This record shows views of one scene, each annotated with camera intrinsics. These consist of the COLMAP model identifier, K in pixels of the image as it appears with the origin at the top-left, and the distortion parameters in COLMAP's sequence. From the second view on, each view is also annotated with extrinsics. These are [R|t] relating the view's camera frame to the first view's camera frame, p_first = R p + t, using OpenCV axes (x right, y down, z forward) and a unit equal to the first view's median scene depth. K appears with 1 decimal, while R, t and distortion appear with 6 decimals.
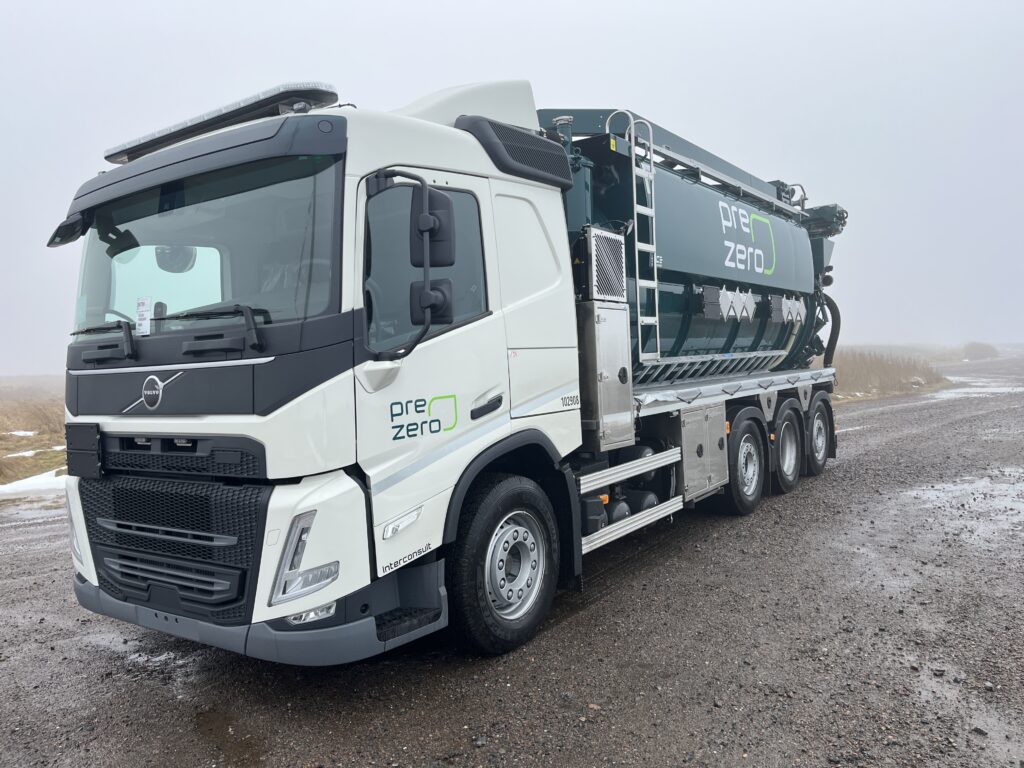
lens RADIAL K [[782.8, 0, 512.0], [0, 782.8, 384.0], [0, 0, 1]] dist [0.012454, -0.002612]
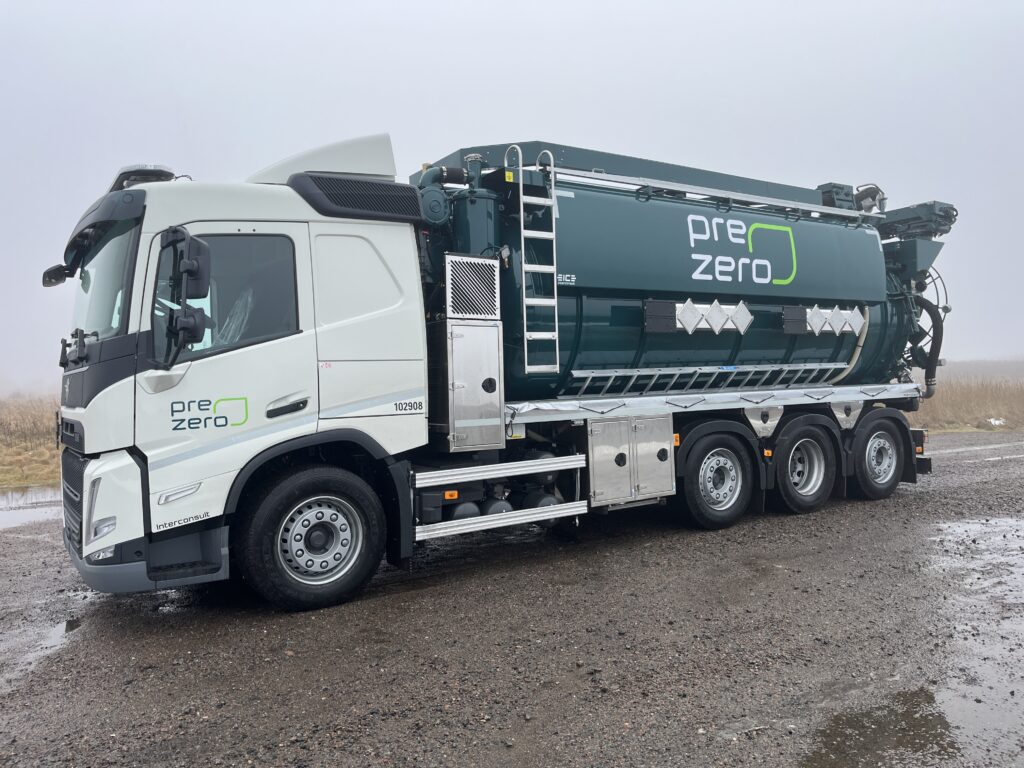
lens RADIAL K [[775.6, 0, 512.9], [0, 775.6, 376.5], [0, 0, 1]] dist [0.011024, 0.001140]
pose [[0.932362, 0.014609, -0.361230, 0.629139], [-0.021459, 0.999658, -0.014961, -0.008570], [0.360887, 0.021701, 0.932357, -0.012974]]
